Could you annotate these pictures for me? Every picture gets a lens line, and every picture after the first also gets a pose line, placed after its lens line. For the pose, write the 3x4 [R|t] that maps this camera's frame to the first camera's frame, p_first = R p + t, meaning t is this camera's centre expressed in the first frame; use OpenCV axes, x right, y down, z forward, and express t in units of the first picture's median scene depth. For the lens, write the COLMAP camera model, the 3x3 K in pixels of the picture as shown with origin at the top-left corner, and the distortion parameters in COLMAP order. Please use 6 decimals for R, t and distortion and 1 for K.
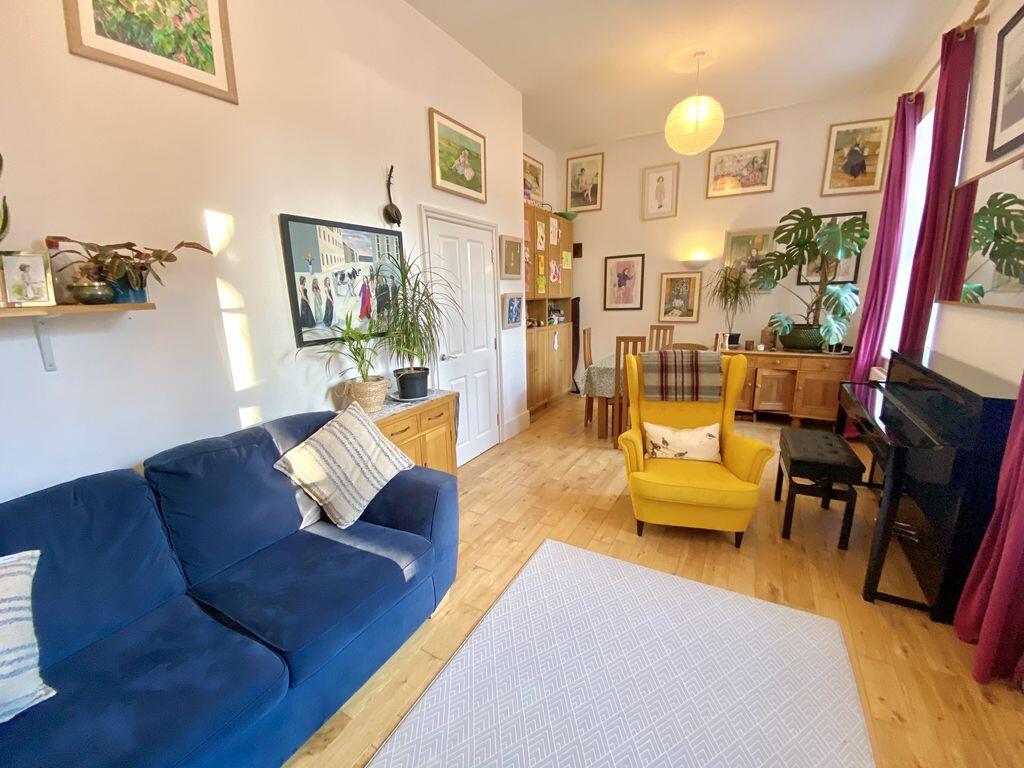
lens RADIAL K [[412.5, 0, 496.9], [0, 412.5, 384.7], [0, 0, 1]] dist [-0.000268, -0.014899]
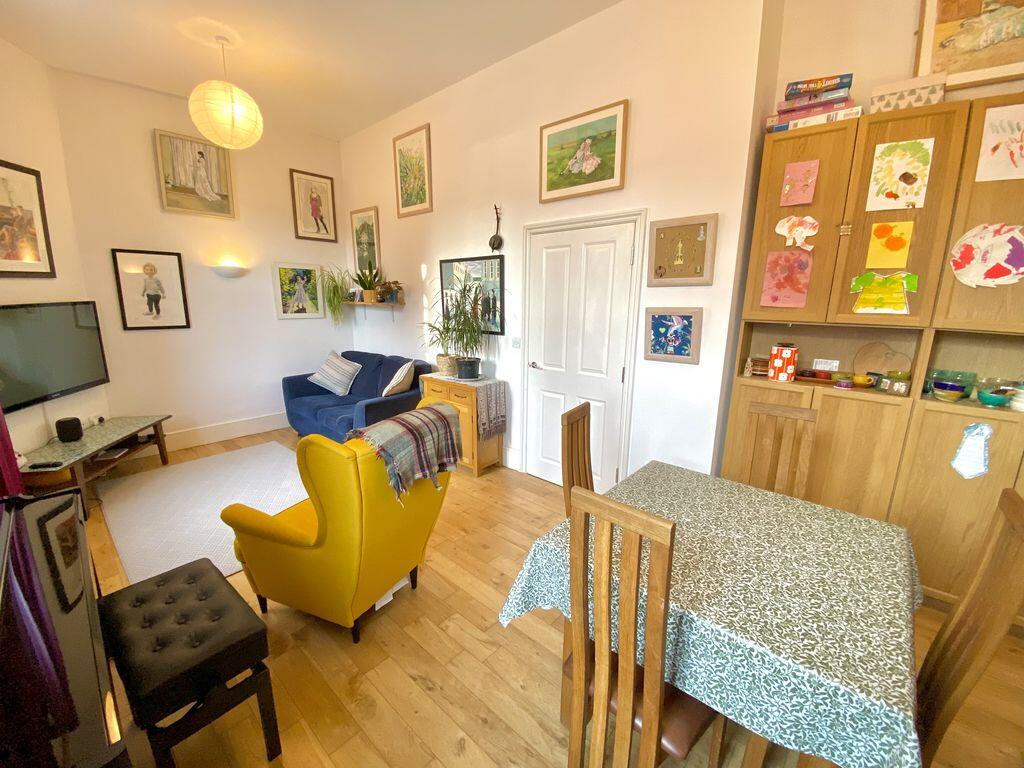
lens RADIAL K [[412.5, 0, 496.9], [0, 412.5, 384.7], [0, 0, 1]] dist [-0.000268, -0.014899]
pose [[-0.182084, 0.234542, -0.954901, 1.088698], [-0.199372, 0.942157, 0.269428, -0.341680], [0.962858, 0.239439, -0.124790, 1.270149]]
